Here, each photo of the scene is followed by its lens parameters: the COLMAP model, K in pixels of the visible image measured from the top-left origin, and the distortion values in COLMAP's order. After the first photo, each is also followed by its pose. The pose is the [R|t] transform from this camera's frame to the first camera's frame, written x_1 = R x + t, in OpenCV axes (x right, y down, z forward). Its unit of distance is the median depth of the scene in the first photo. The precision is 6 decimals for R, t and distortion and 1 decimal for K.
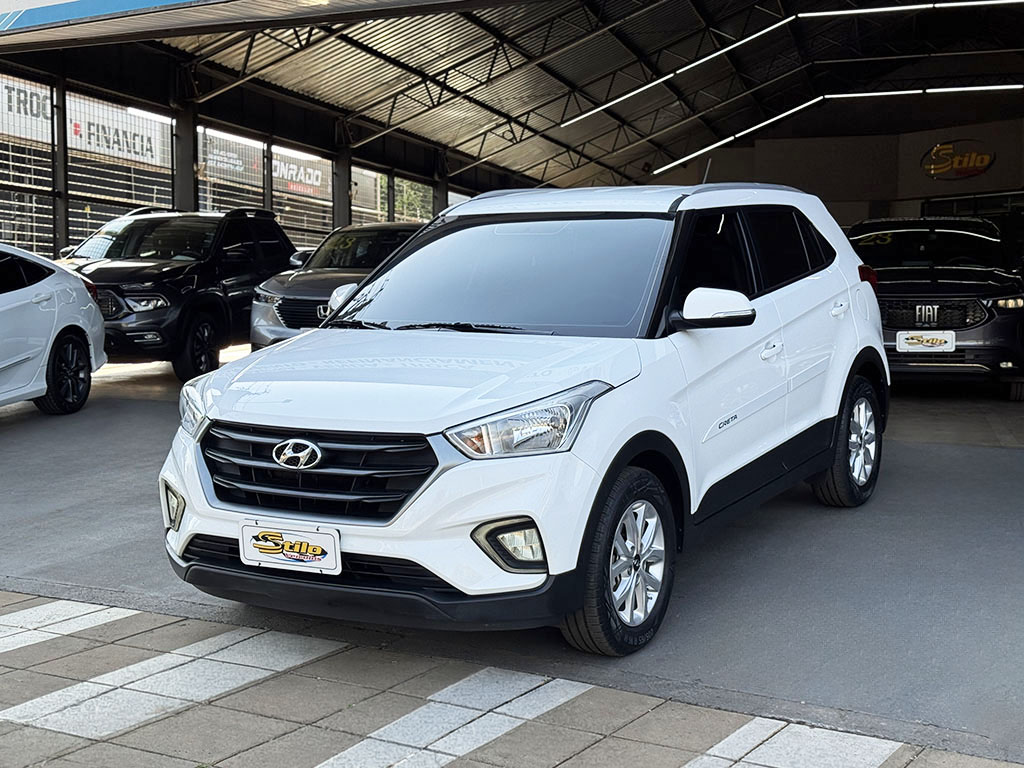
lens RADIAL K [[1461.1, 0, 512.0], [0, 1461.1, 384.0], [0, 0, 1]] dist [0.198675, -0.392815]
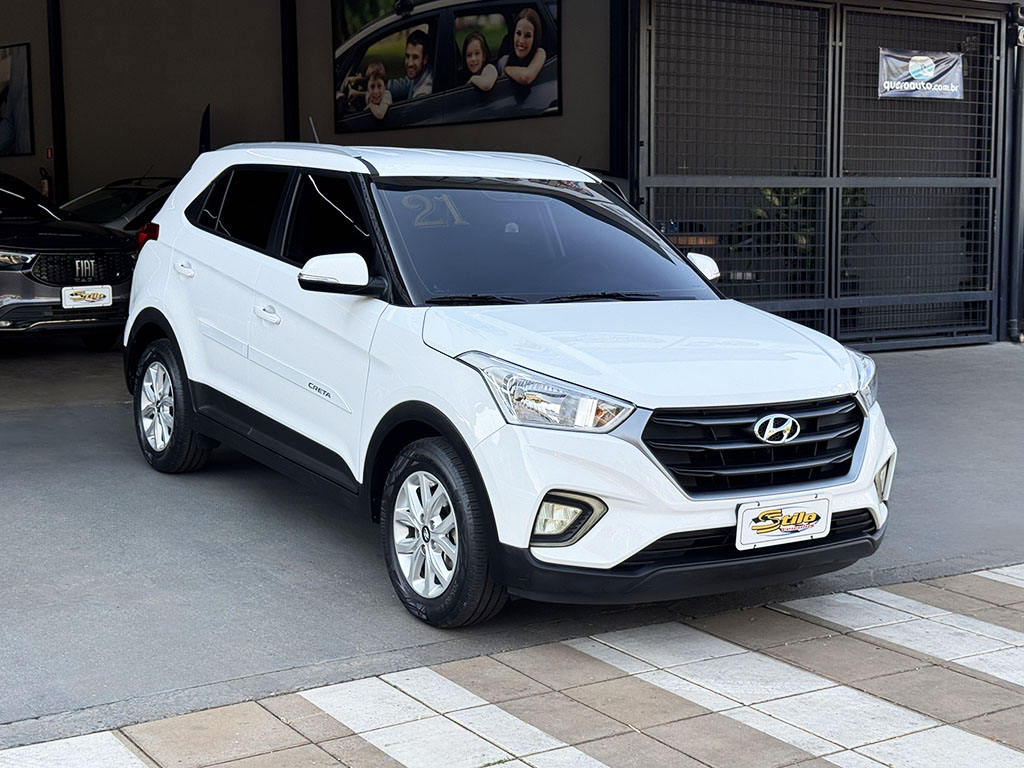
lens RADIAL K [[1461.1, 0, 512.0], [0, 1461.1, 384.0], [0, 0, 1]] dist [0.198675, -0.392815]
pose [[0.436274, -0.099949, 0.894246, -1.117723], [0.062956, 0.994767, 0.080470, -0.074670], [-0.897609, 0.021191, 0.440283, 0.718716]]
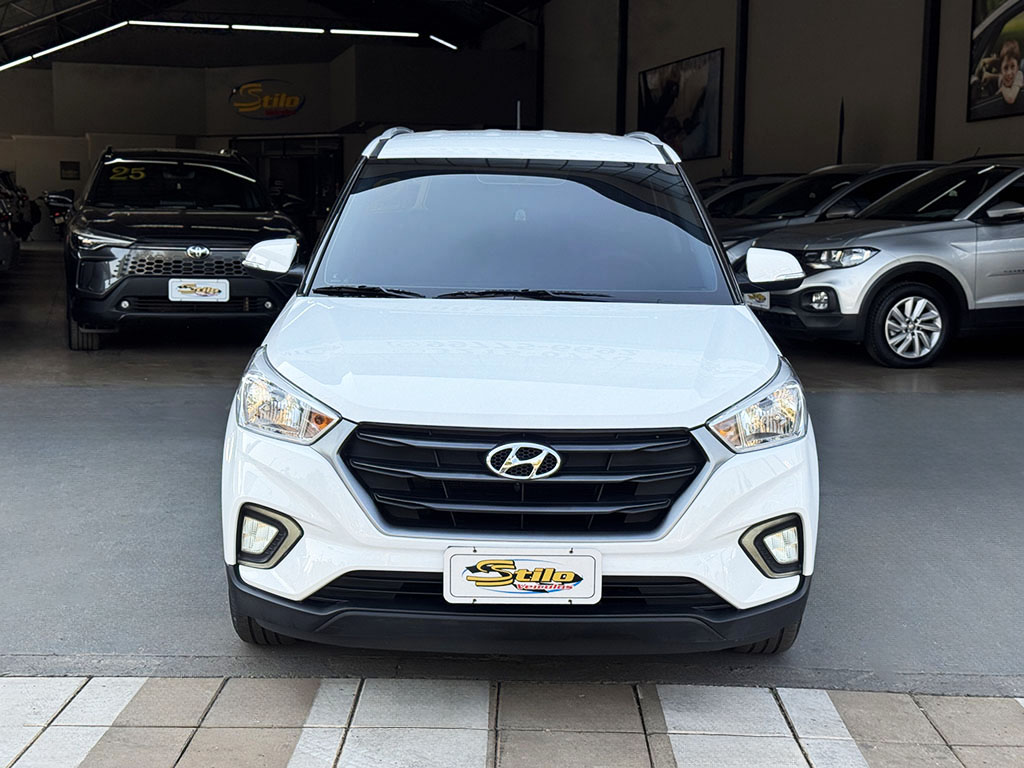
lens RADIAL K [[1461.1, 0, 512.0], [0, 1461.1, 384.0], [0, 0, 1]] dist [0.198675, -0.392815]
pose [[0.860454, -0.048779, 0.507187, -0.558415], [0.025992, 0.998313, 0.051918, -0.036706], [-0.508864, -0.031490, 0.860271, 0.309749]]
